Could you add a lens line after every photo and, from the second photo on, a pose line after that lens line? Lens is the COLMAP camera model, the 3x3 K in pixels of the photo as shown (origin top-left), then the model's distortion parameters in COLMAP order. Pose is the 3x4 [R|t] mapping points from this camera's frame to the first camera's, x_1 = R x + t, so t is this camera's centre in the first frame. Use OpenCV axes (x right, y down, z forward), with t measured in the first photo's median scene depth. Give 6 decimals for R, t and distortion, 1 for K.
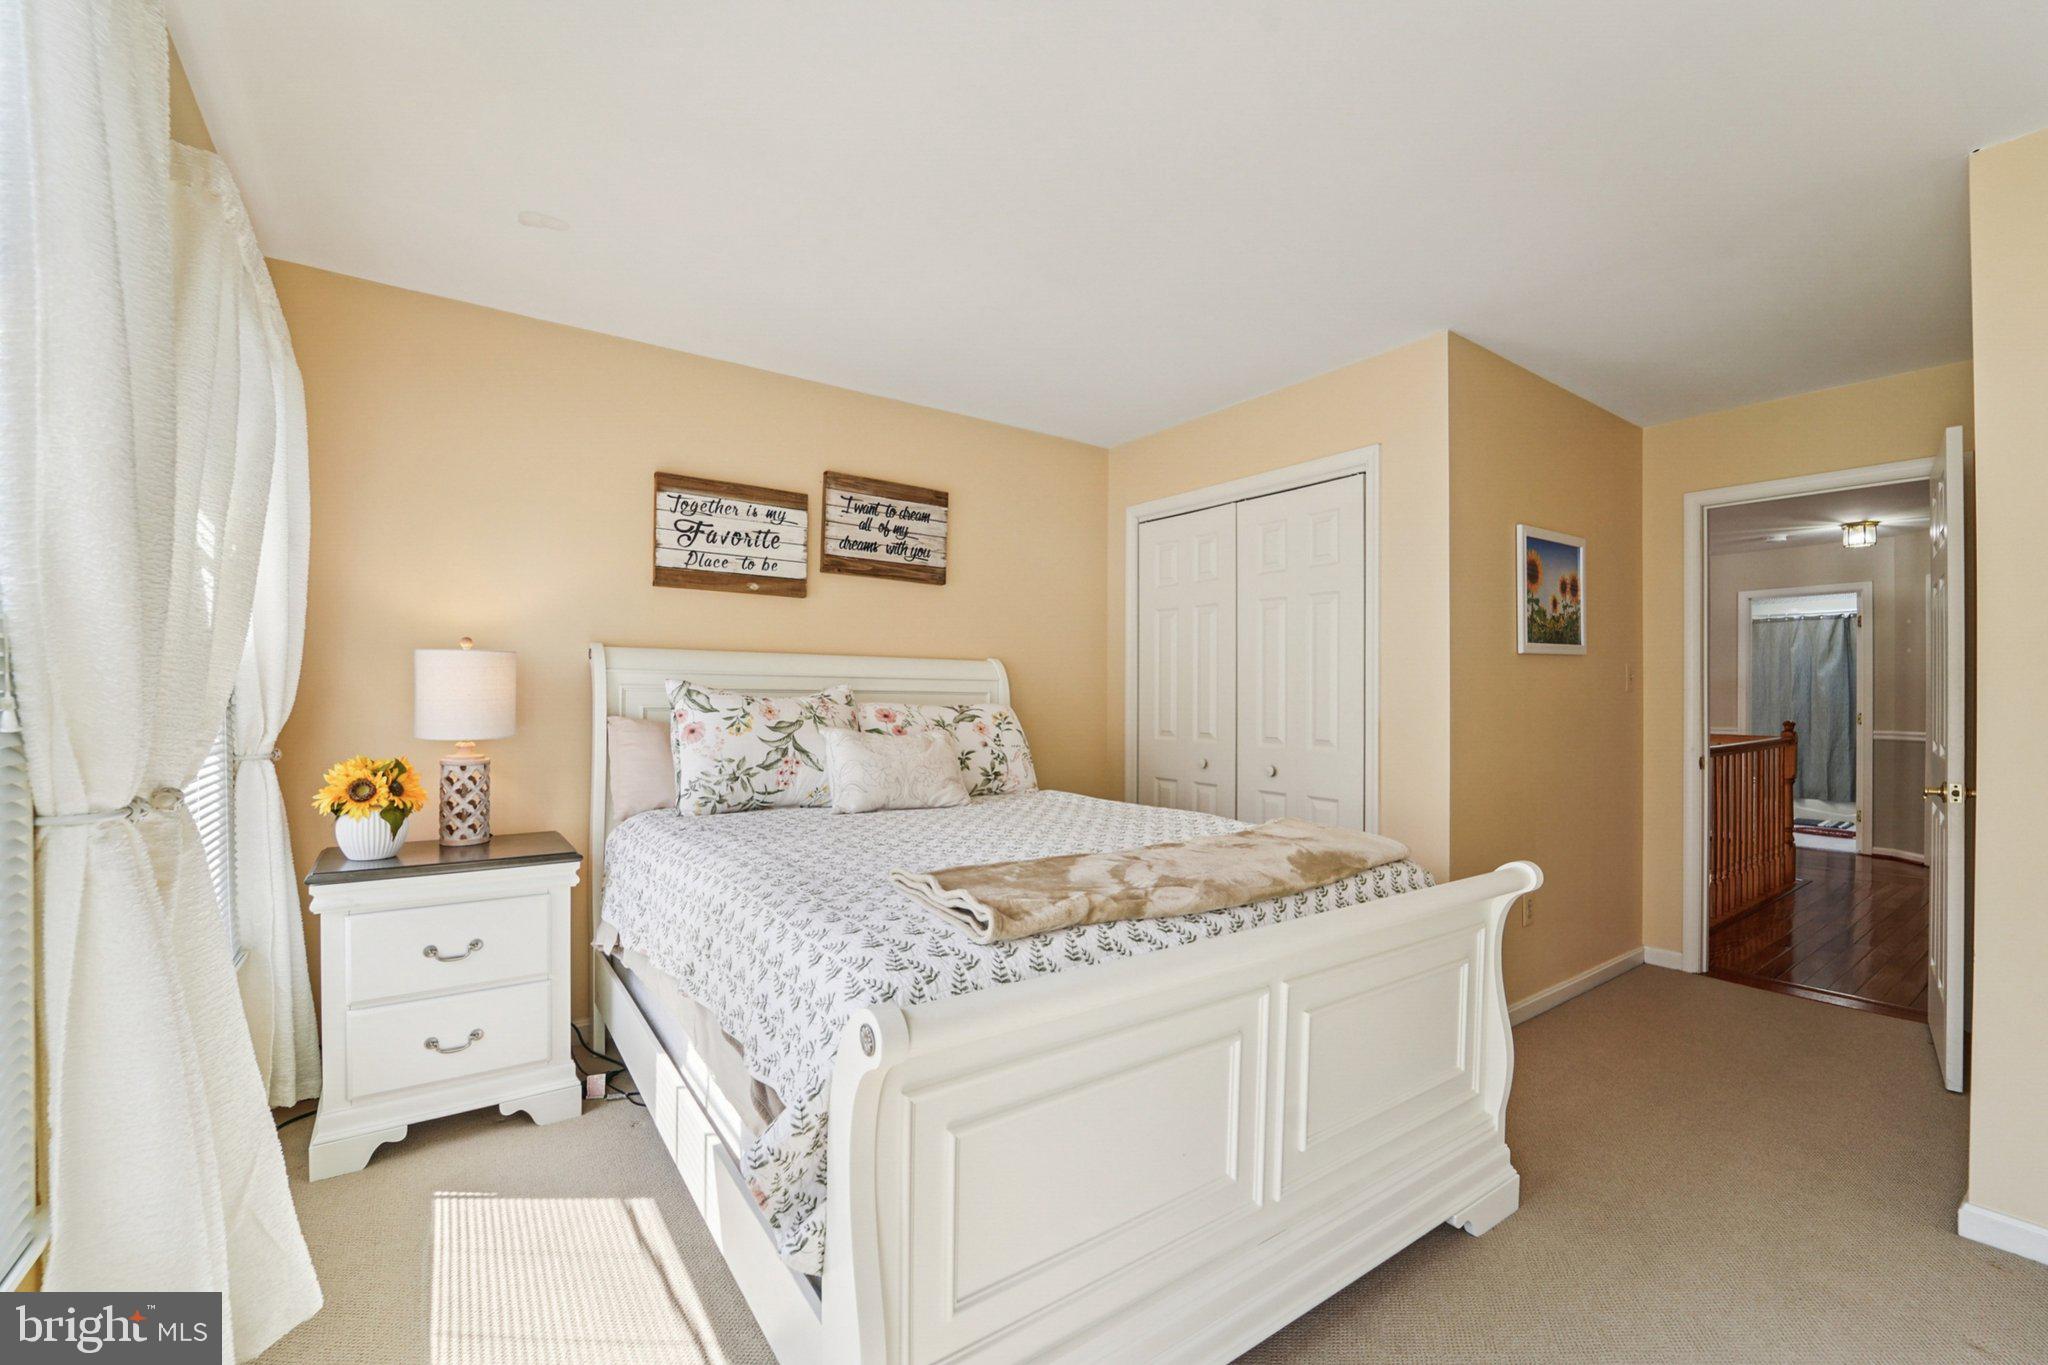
lens RADIAL K [[834.7, 0, 1037.9], [0, 834.7, 692.8], [0, 0, 1]] dist [-0.014877, 0.001491]
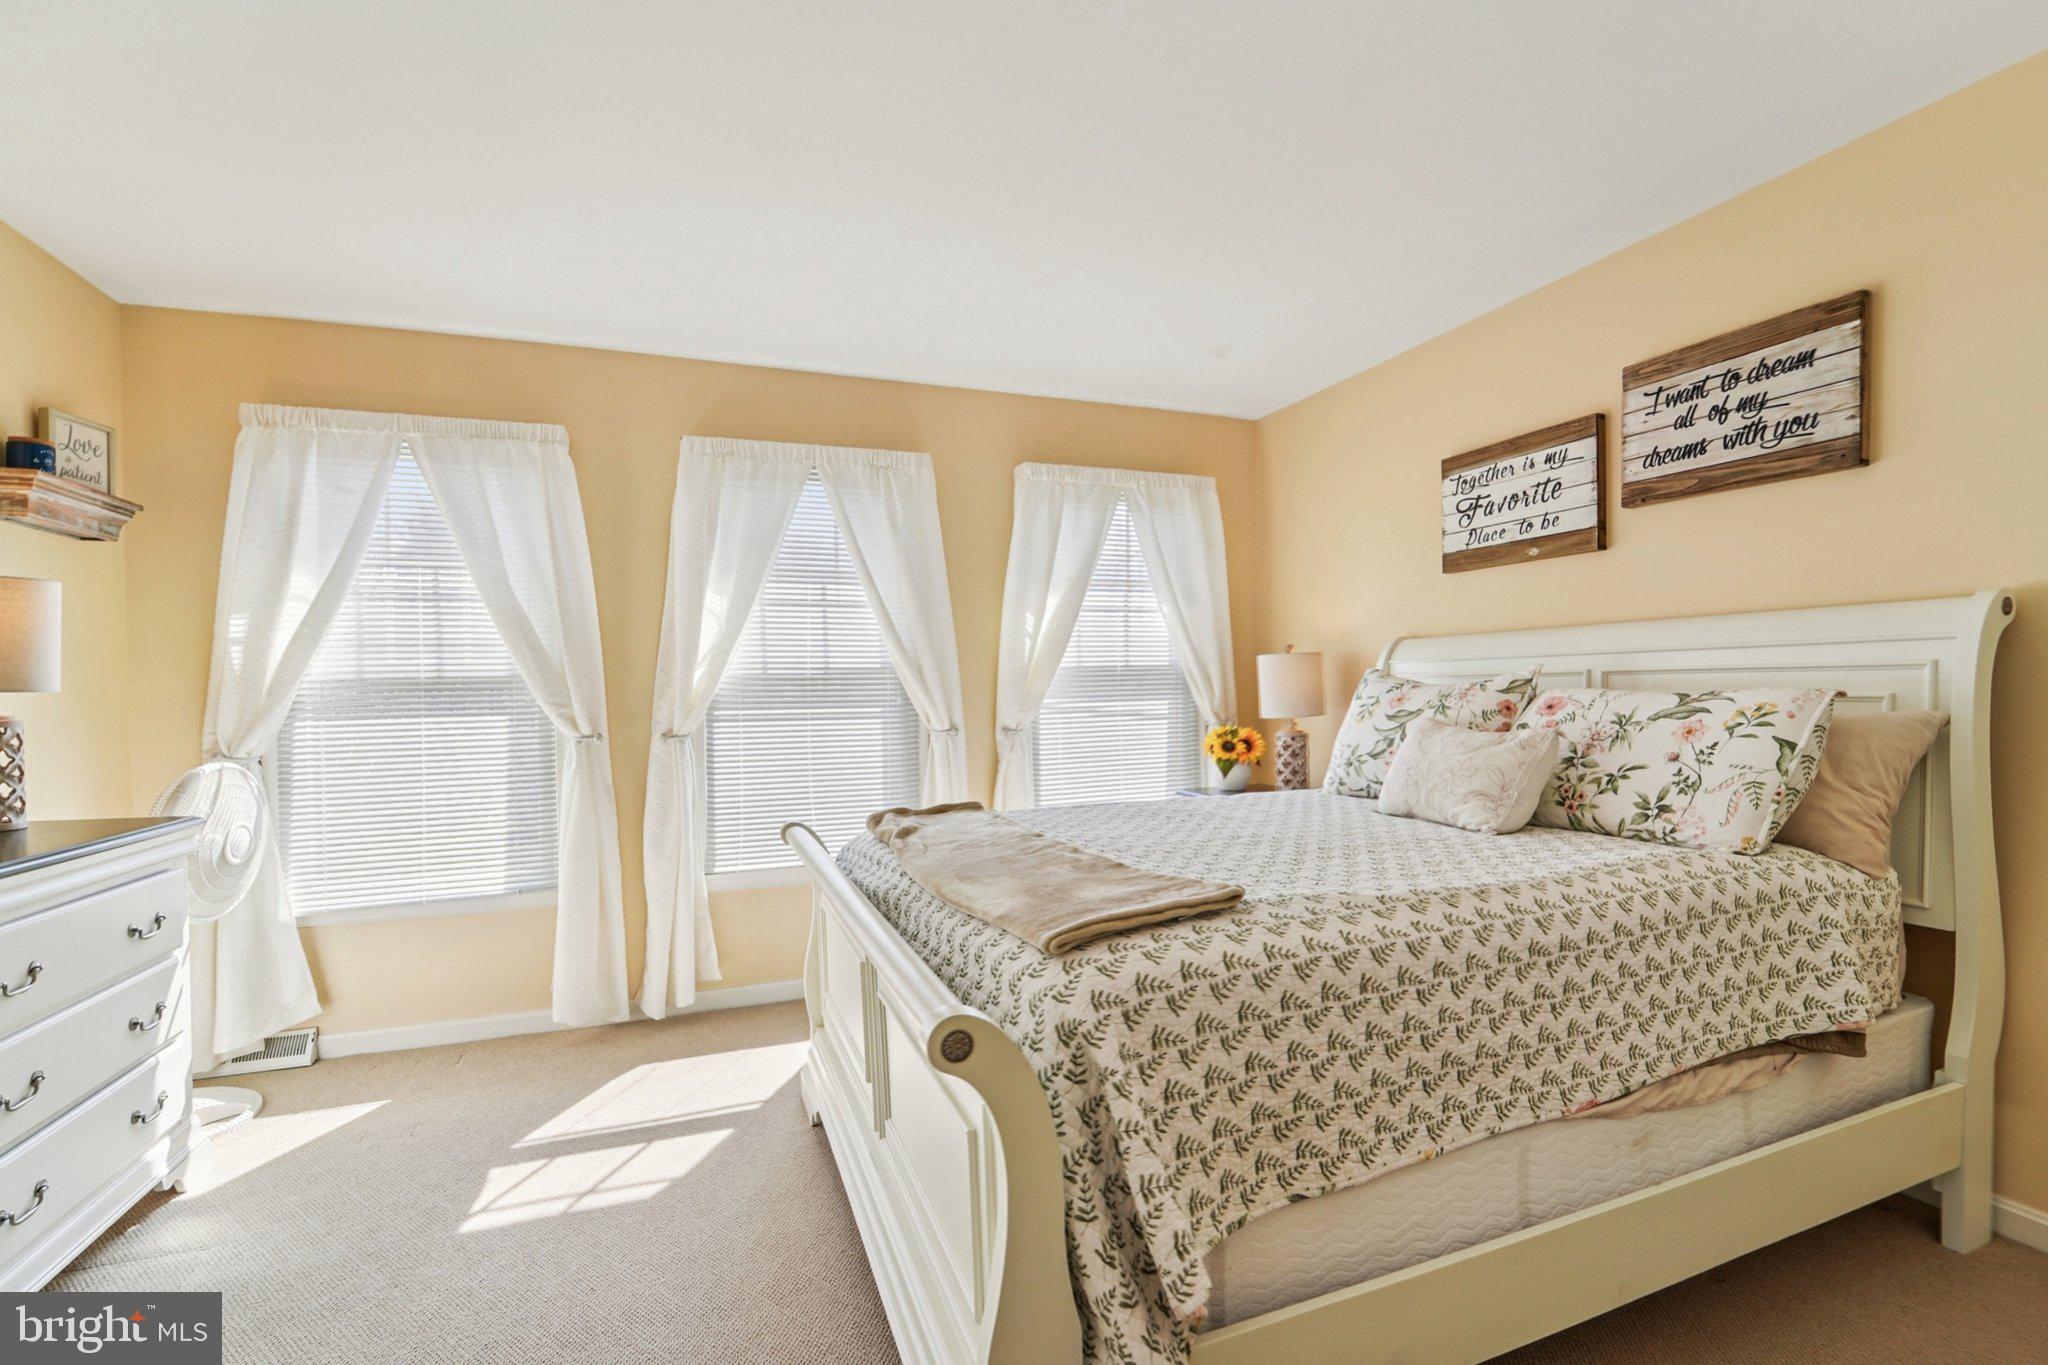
lens RADIAL K [[834.7, 0, 1012.5], [0, 834.7, 698.3], [0, 0, 1]] dist [-0.014877, 0.001491]
pose [[-0.221387, 0.002845, -0.975182, 0.590270], [0.016232, 0.999868, -0.000768, 0.012960], [0.975051, -0.016000, -0.221404, 0.662285]]
